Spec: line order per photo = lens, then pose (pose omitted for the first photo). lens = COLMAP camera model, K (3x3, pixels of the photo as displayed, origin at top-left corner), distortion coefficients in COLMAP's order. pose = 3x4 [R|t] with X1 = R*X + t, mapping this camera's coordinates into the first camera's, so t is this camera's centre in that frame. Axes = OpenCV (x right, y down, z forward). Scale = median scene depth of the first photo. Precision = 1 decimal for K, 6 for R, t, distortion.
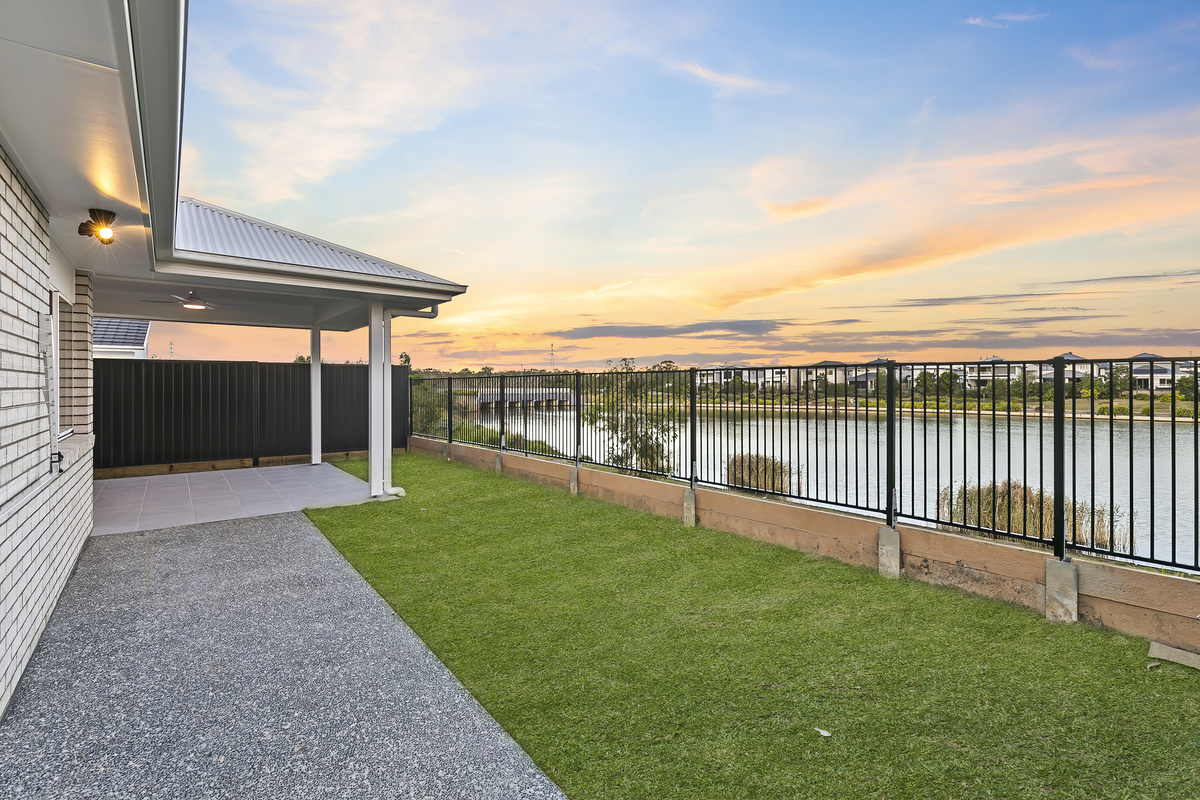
lens RADIAL K [[548.7, 0, 592.5], [0, 548.7, 396.8], [0, 0, 1]] dist [0.009880, -0.002710]
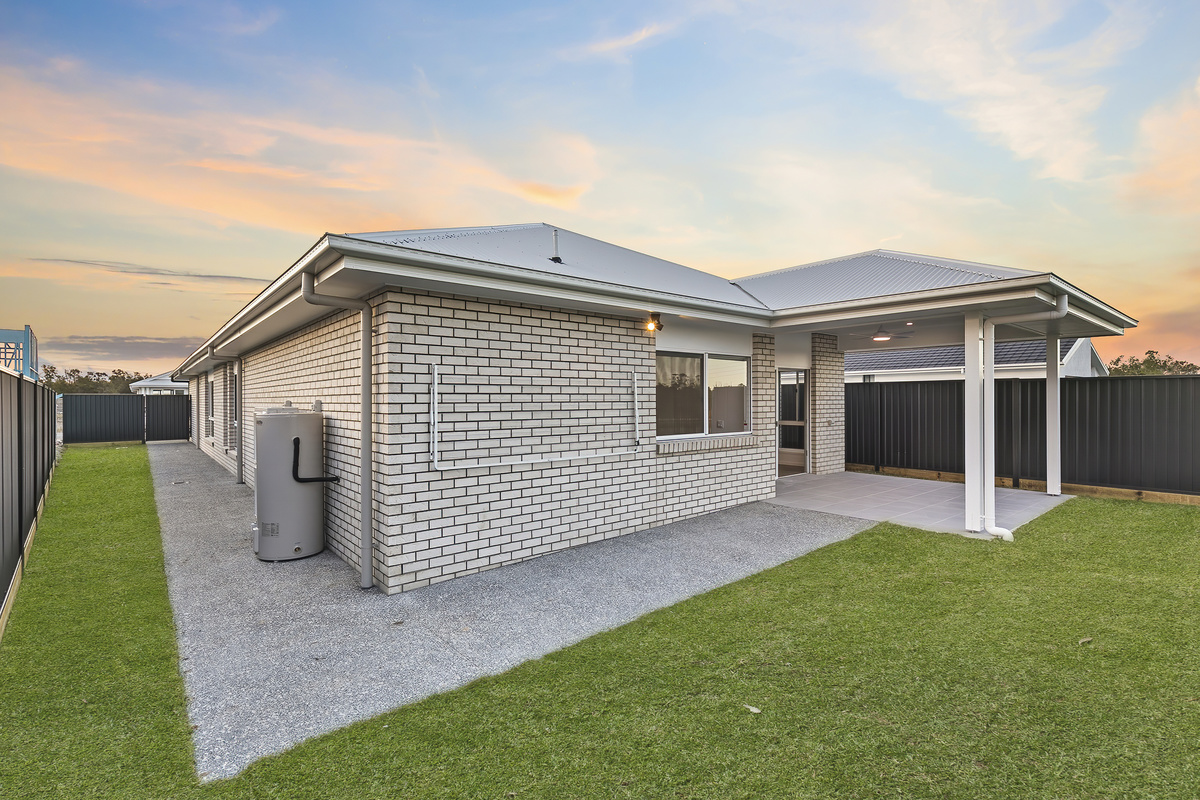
lens RADIAL K [[548.7, 0, 605.3], [0, 548.7, 400.3], [0, 0, 1]] dist [0.009880, -0.002710]
pose [[0.027360, -0.003695, -0.999619, 0.461363], [-0.013415, 0.999902, -0.004063, -0.015292], [0.999536, 0.013521, 0.027307, 0.378263]]
